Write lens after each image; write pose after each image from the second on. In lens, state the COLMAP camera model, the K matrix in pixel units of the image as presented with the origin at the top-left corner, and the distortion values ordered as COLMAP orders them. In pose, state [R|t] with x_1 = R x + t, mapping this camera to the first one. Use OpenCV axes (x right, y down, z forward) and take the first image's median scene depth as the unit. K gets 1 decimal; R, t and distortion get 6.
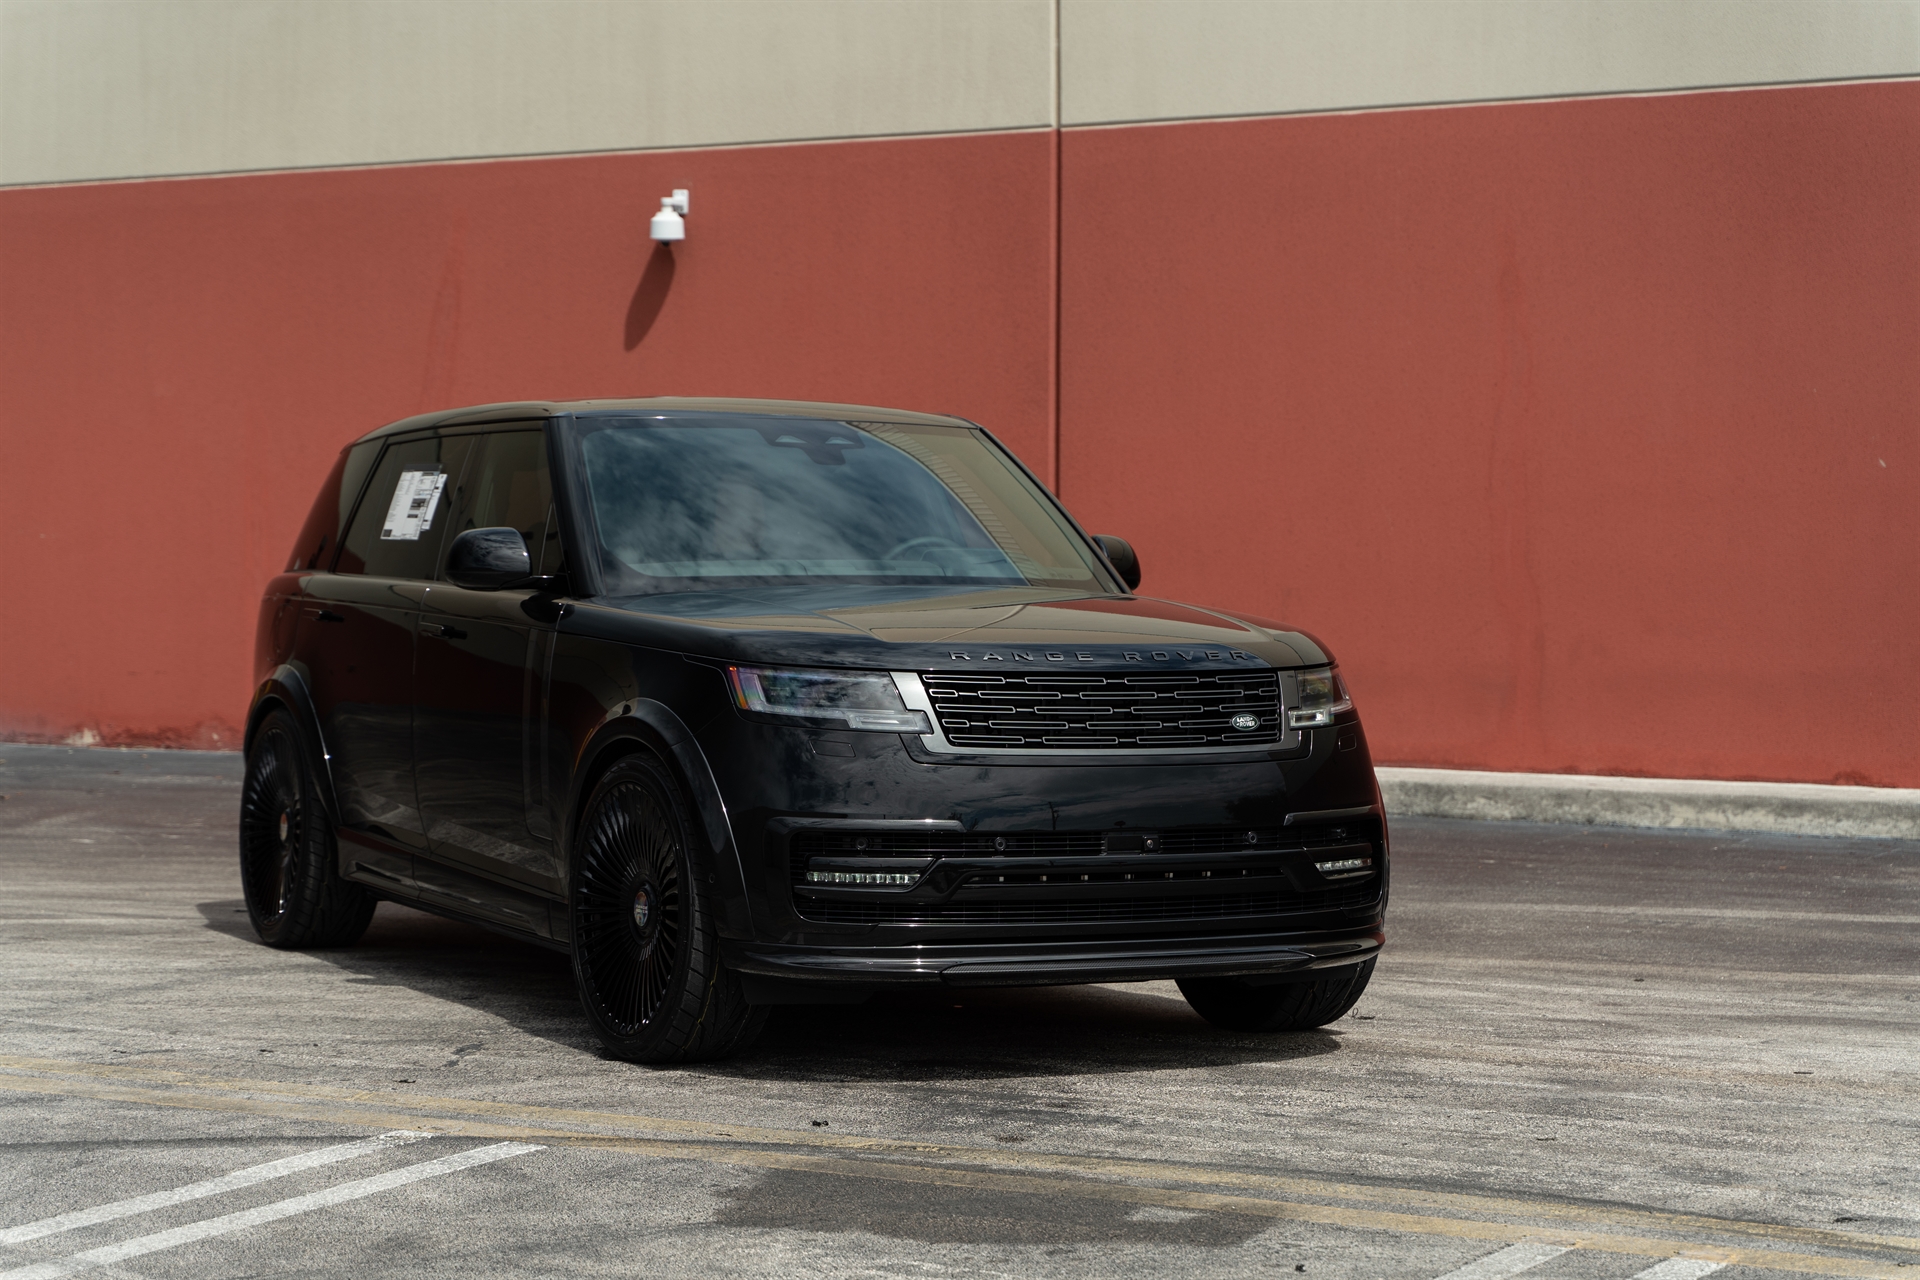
lens RADIAL K [[4031.7, 0, 951.7], [0, 4031.7, 650.4], [0, 0, 1]] dist [0.043483, 0.000000]
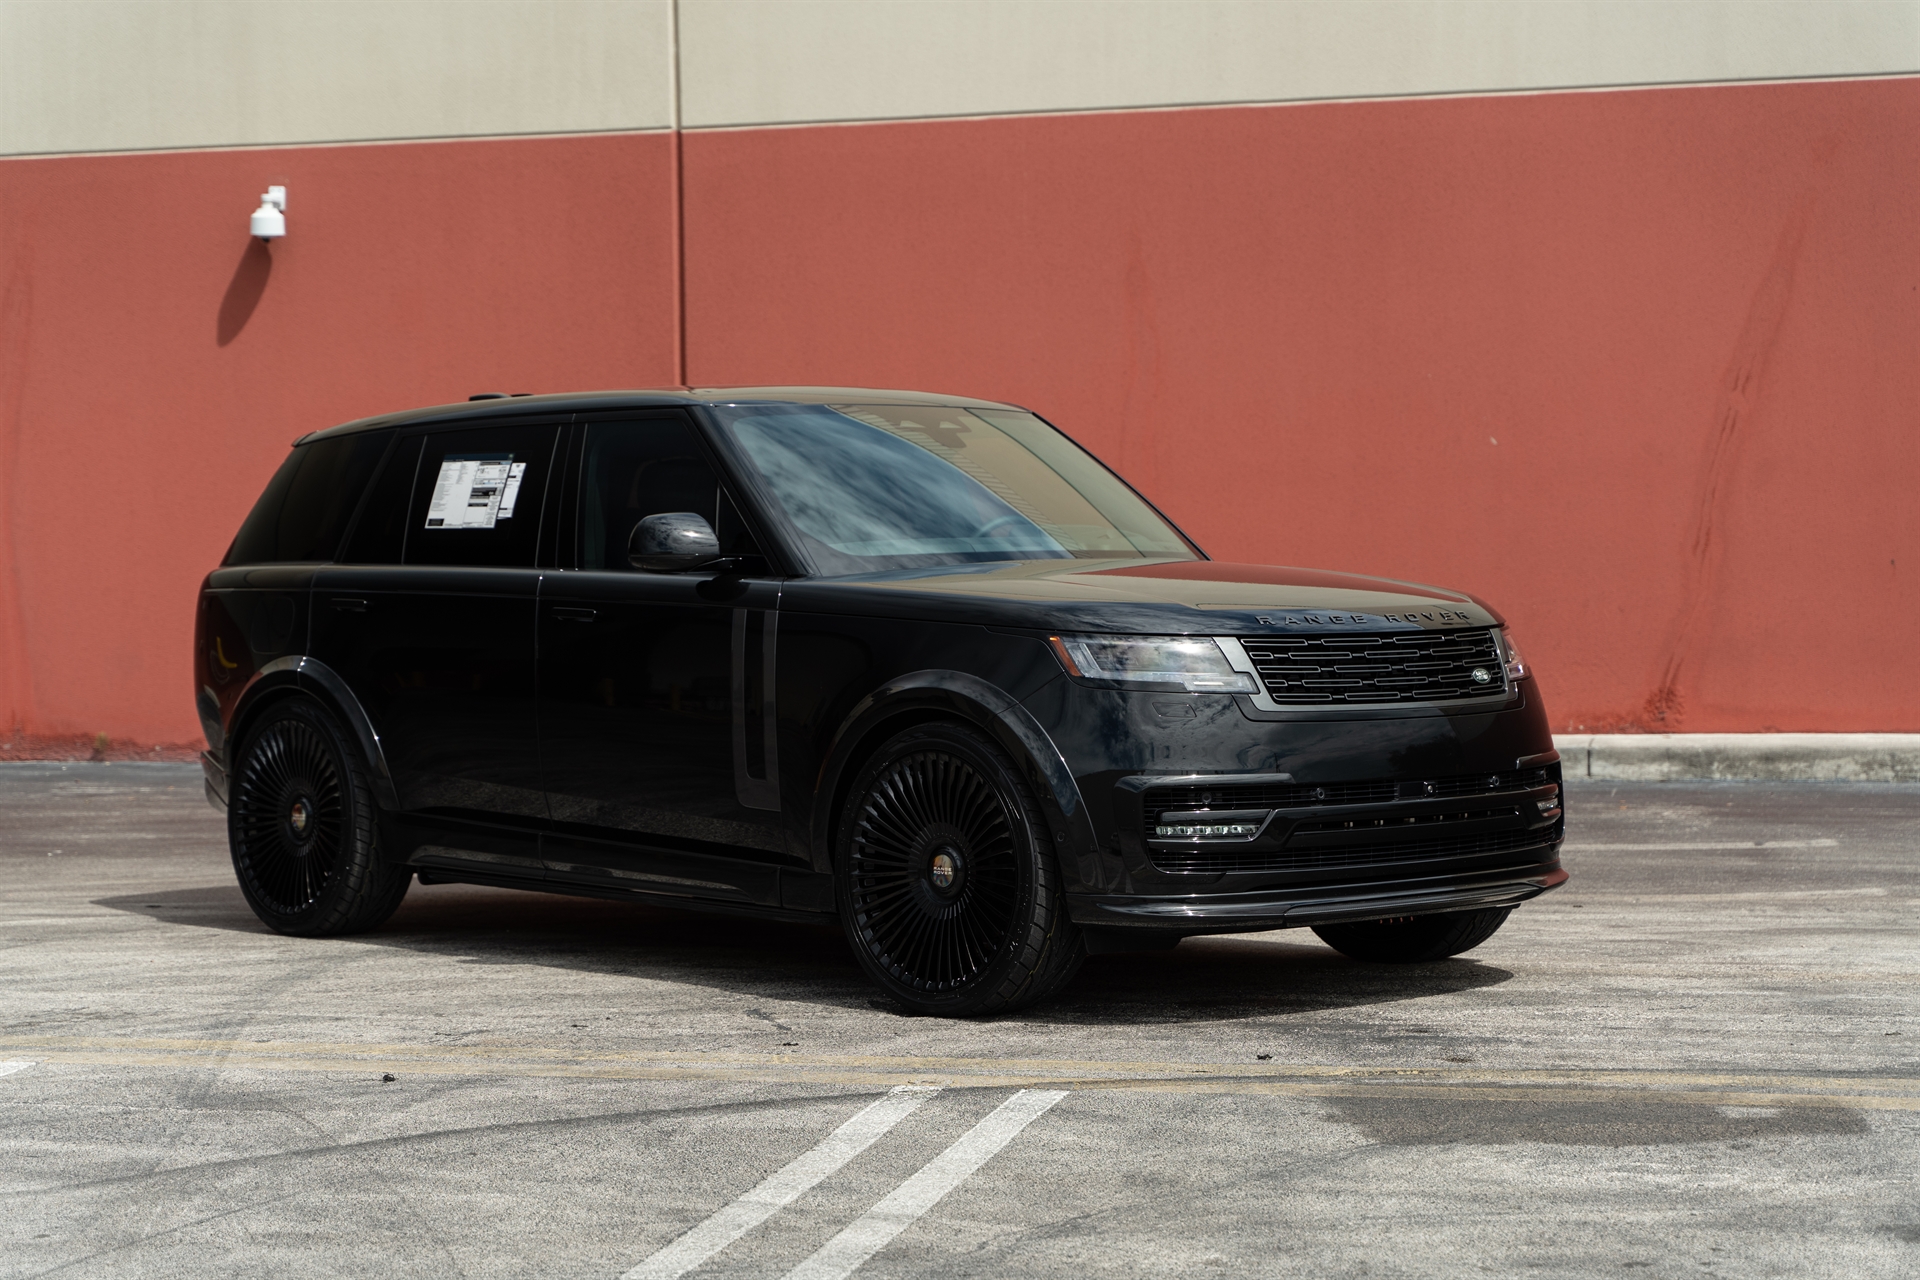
lens RADIAL K [[3904.6, 0, 963.1], [0, 3904.6, 628.8], [0, 0, 1]] dist [0.044970, 0.000000]
pose [[0.960875, -0.025498, 0.275805, -0.279457], [0.026272, 0.999654, 0.000890, 0.000419], [-0.275732, 0.006391, 0.961213, 0.017658]]
